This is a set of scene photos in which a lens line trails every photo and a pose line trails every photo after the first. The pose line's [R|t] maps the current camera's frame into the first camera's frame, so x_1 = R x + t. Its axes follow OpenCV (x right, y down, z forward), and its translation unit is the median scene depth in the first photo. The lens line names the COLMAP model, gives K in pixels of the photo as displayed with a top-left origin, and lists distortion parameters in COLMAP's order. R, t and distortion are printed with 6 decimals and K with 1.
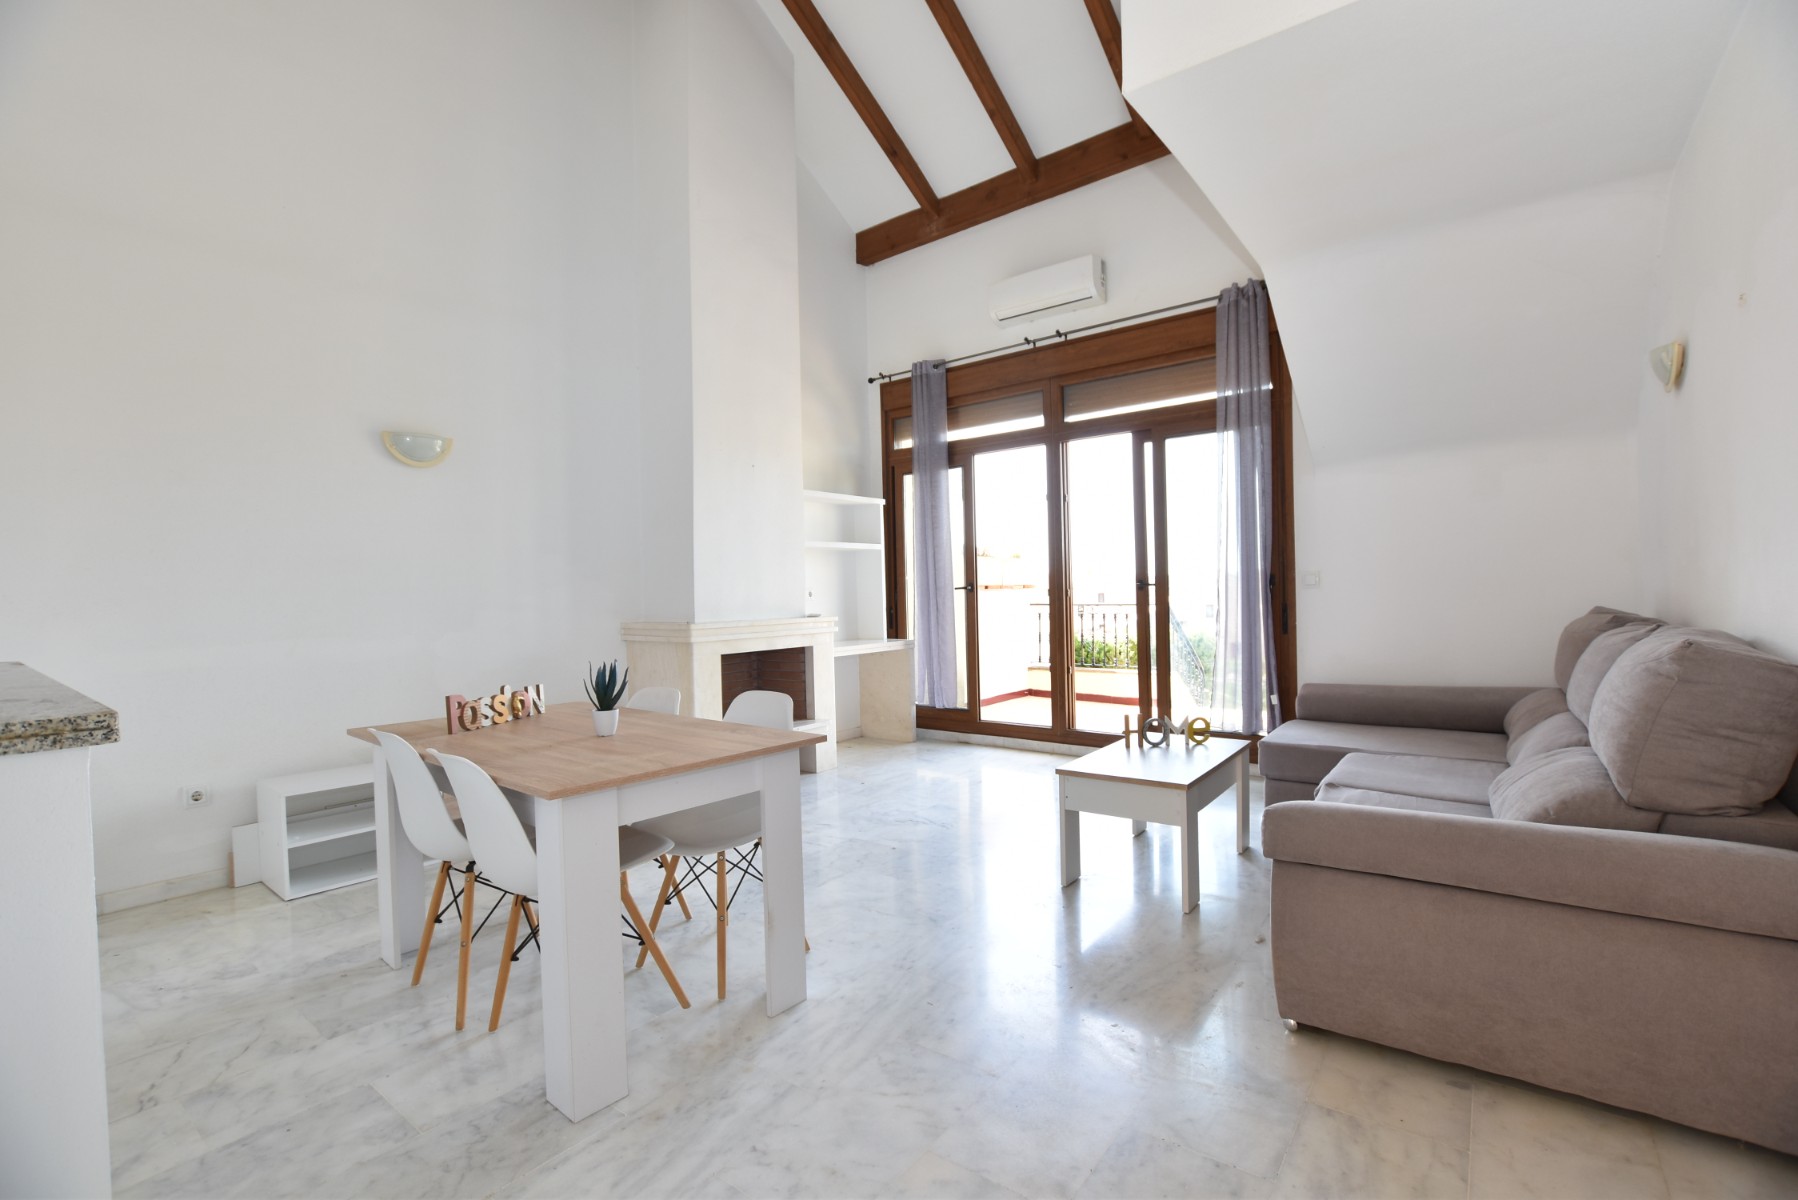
lens RADIAL K [[791.6, 0, 903.8], [0, 791.6, 596.3], [0, 0, 1]] dist [-0.034040, 0.005933]
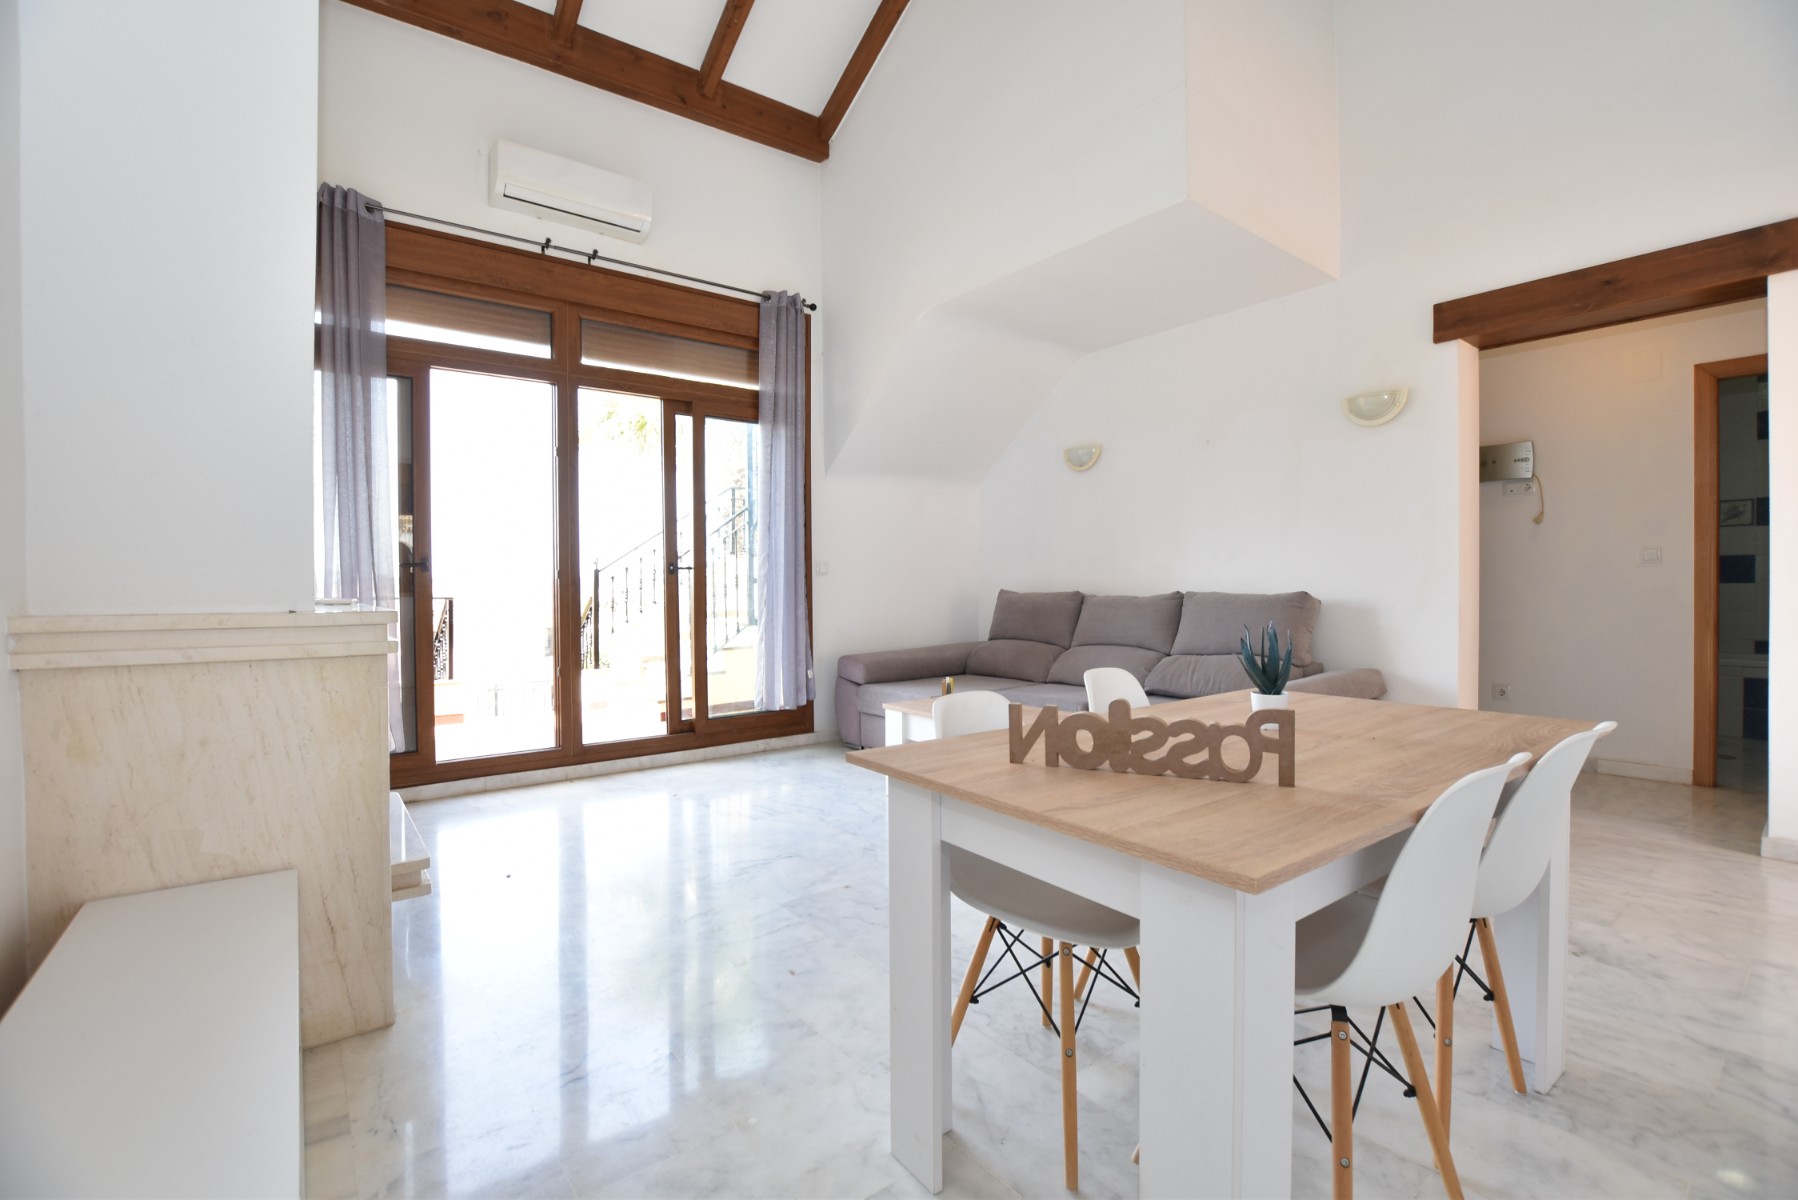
lens RADIAL K [[791.6, 0, 903.8], [0, 791.6, 596.3], [0, 0, 1]] dist [-0.034040, 0.005933]
pose [[0.249793, 0.006604, 0.968277, -0.512359], [0.005902, 0.999948, -0.008343, 0.026377], [-0.968281, 0.007798, 0.249741, 0.508182]]
